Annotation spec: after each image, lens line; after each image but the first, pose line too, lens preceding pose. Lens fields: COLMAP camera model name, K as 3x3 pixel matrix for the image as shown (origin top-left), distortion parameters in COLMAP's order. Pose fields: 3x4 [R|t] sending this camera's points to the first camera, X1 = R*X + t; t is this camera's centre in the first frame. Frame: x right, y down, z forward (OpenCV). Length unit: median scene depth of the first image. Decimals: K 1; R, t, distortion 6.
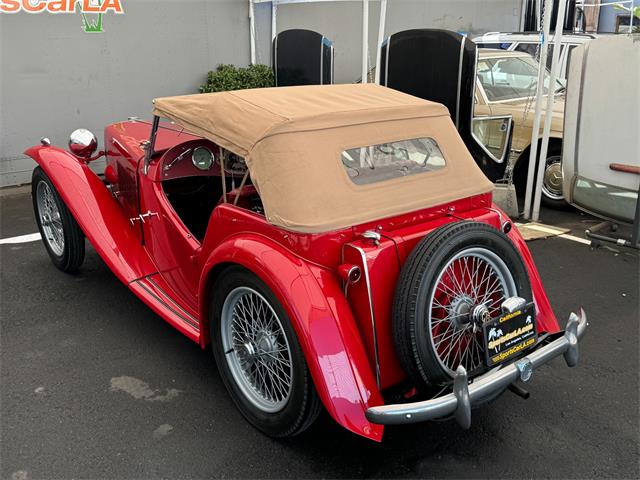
lens RADIAL K [[610.1, 0, 320.0], [0, 610.1, 240.0], [0, 0, 1]] dist [0.072814, -0.147119]
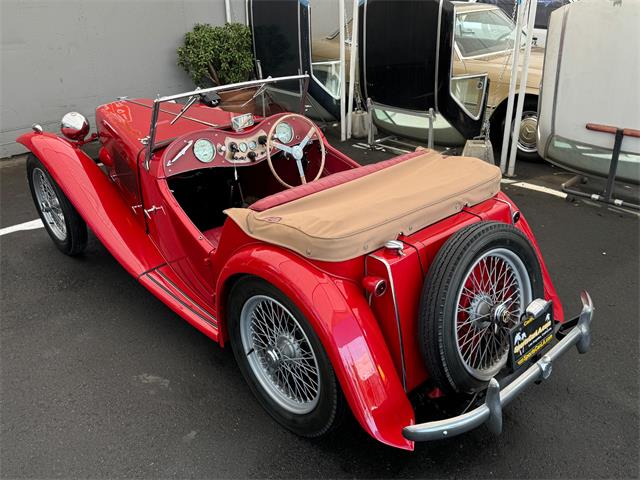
lens RADIAL K [[557.2, 0, 320.0], [0, 557.2, 240.0], [0, 0, 1]] dist [0.014550, -0.009012]
pose [[0.997644, -0.049948, 0.047038, -0.073285], [0.043945, 0.991681, 0.120988, -0.122086], [-0.052690, -0.118636, 0.991539, 0.106308]]
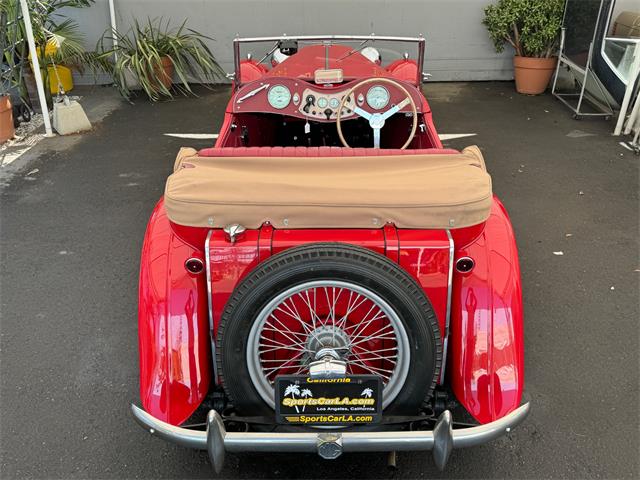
lens RADIAL K [[503.9, 0, 369.0], [0, 503.9, 239.6], [0, 0, 1]] dist [0.047243, -0.001248]
pose [[0.784303, 0.310750, -0.536939, 0.595203], [-0.194415, 0.945020, 0.262943, -0.210897], [0.589128, -0.101838, 0.801596, 0.486757]]
